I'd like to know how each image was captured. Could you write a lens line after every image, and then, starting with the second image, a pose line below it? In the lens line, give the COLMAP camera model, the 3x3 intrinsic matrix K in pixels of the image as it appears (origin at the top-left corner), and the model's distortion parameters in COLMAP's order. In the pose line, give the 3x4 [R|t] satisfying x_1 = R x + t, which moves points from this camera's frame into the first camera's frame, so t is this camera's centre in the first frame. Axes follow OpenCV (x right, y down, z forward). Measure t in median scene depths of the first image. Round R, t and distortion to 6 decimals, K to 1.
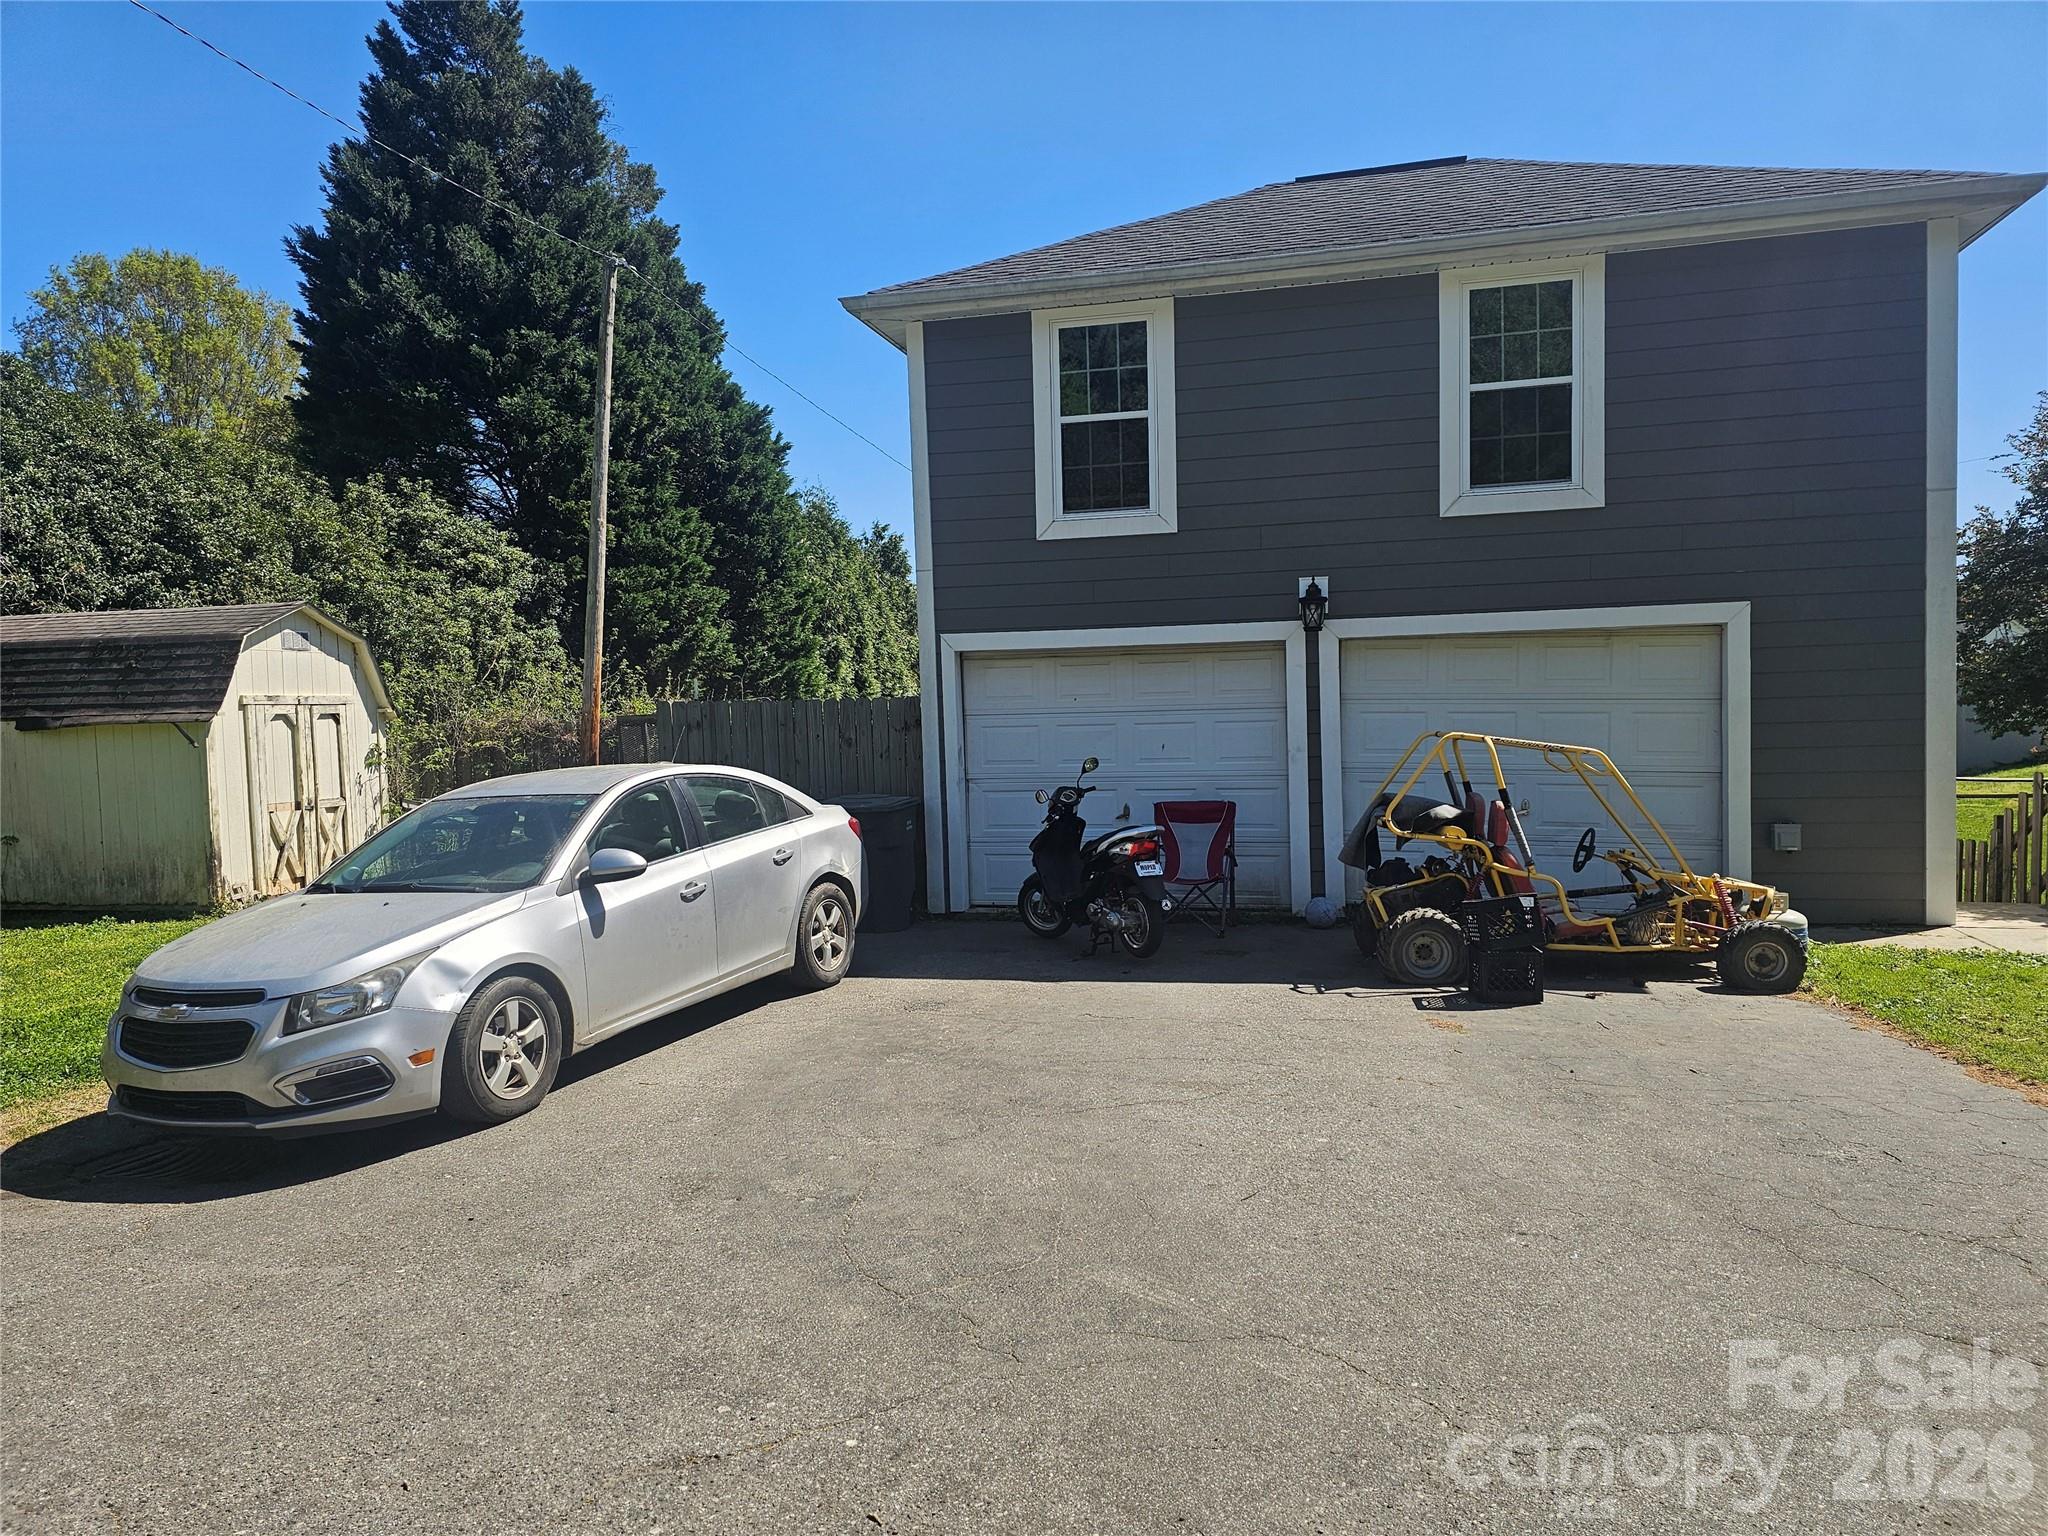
lens RADIAL K [[1383.8, 0, 1027.9], [0, 1383.8, 782.5], [0, 0, 1]] dist [0.046170, -0.033970]
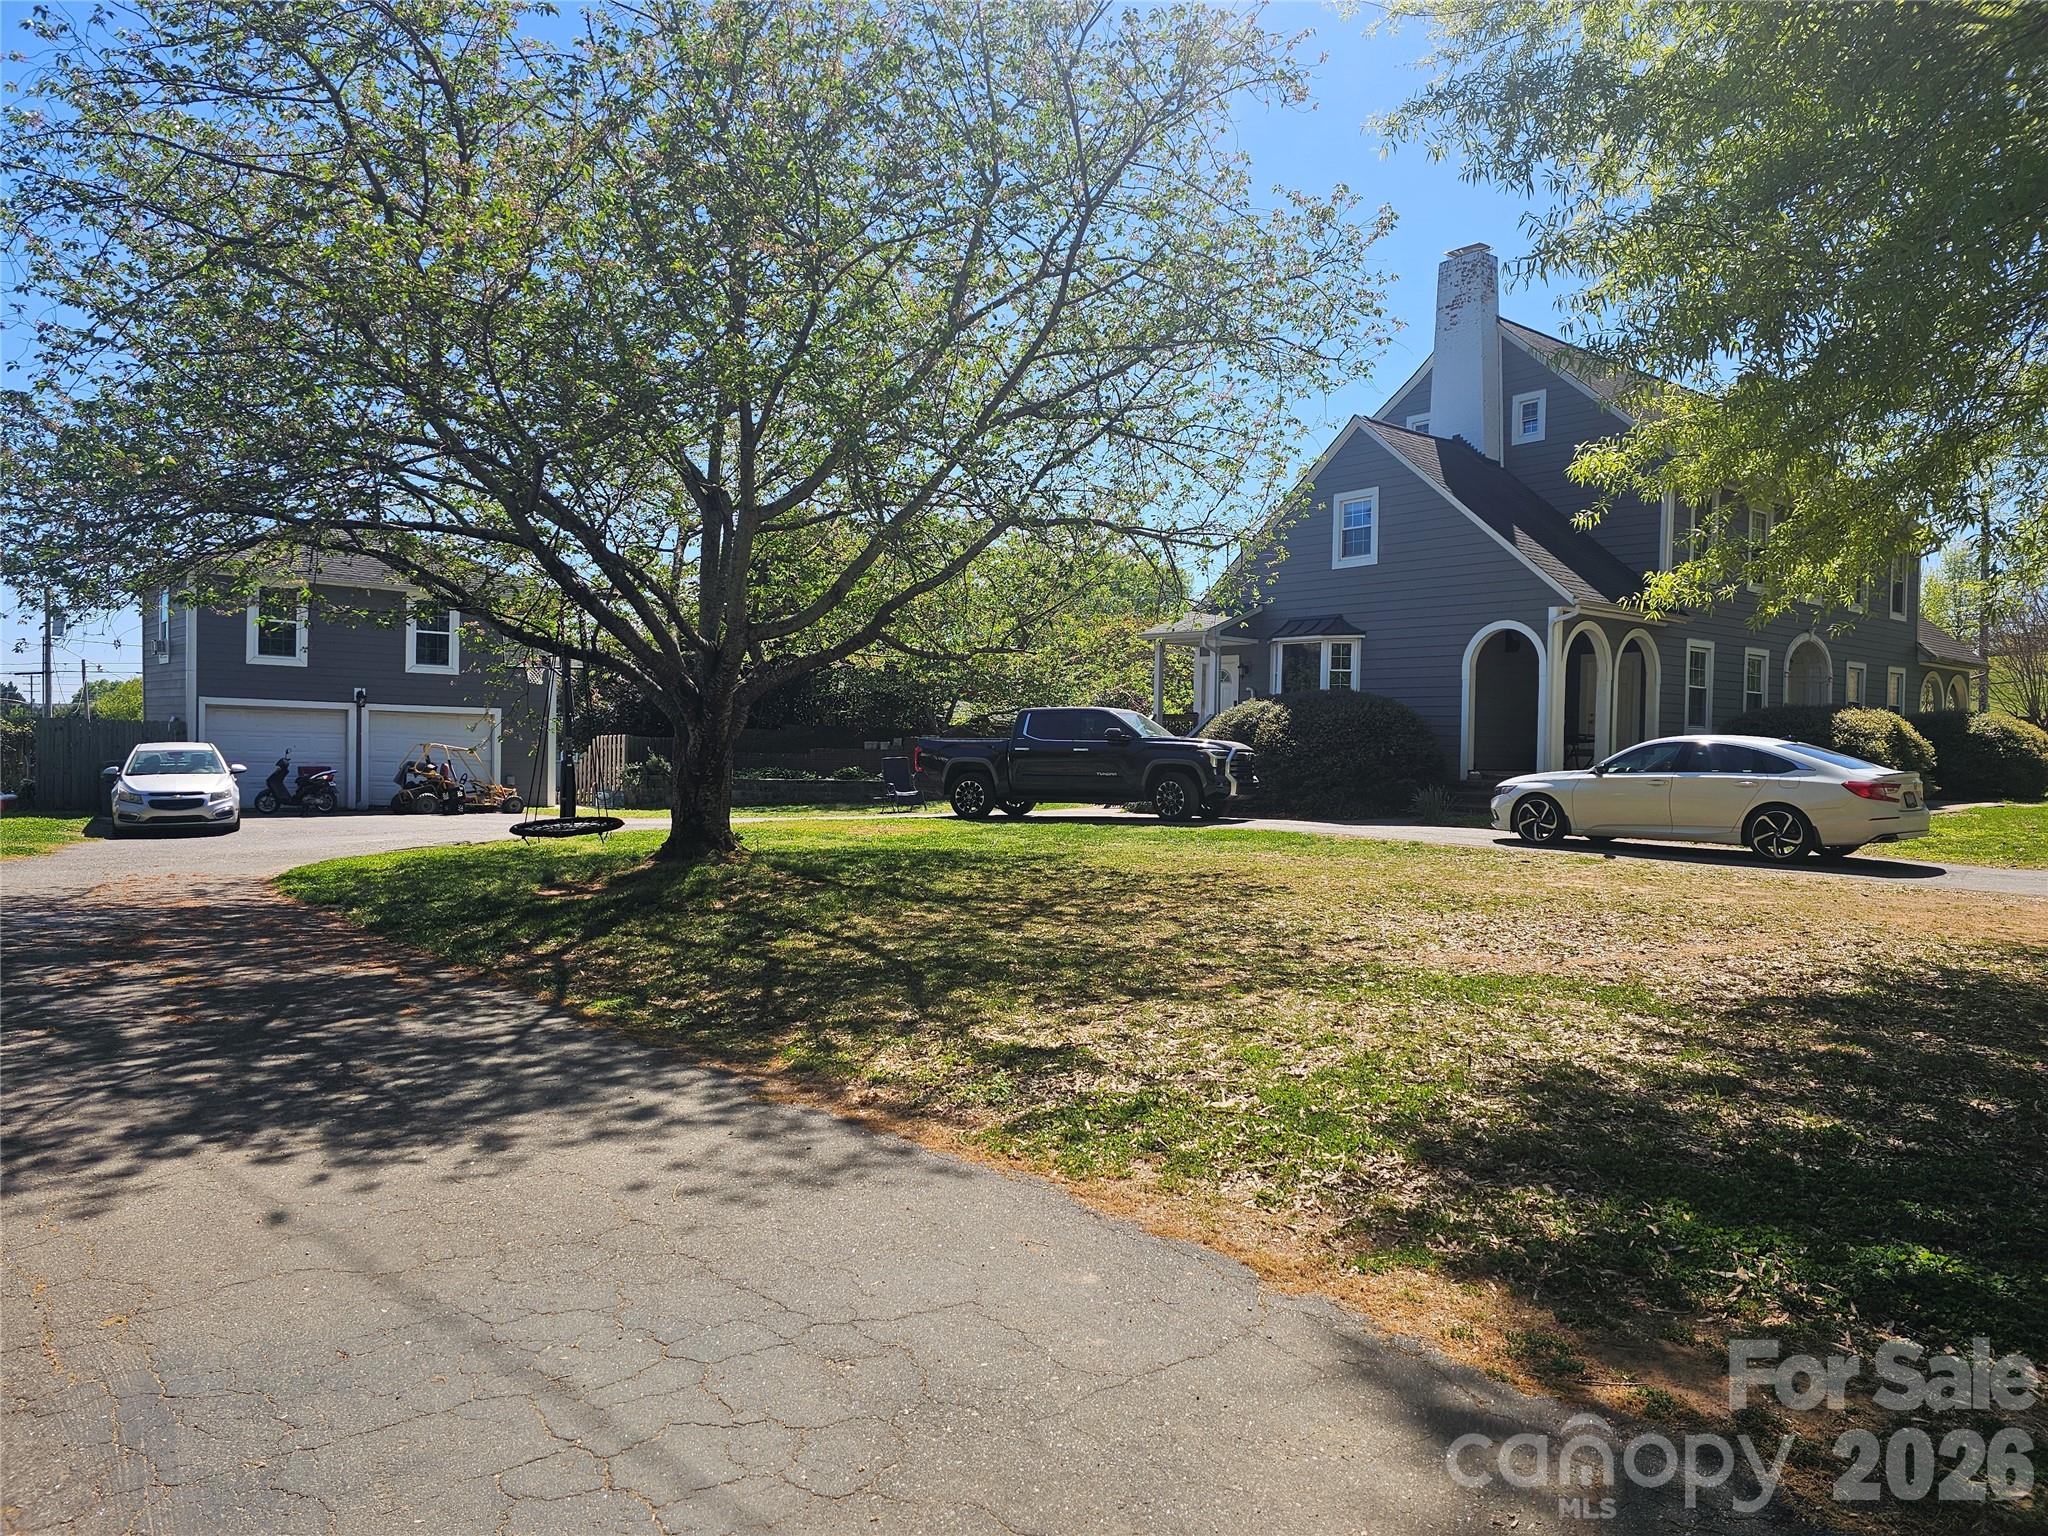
lens RADIAL K [[1383.8, 0, 1027.0], [0, 1383.8, 775.8], [0, 0, 1]] dist [0.046170, -0.033970]
pose [[0.587438, 0.022950, 0.808943, -1.309297], [0.007230, 0.999409, -0.033604, 0.138175], [-0.809237, 0.025589, 0.586925, -1.791045]]
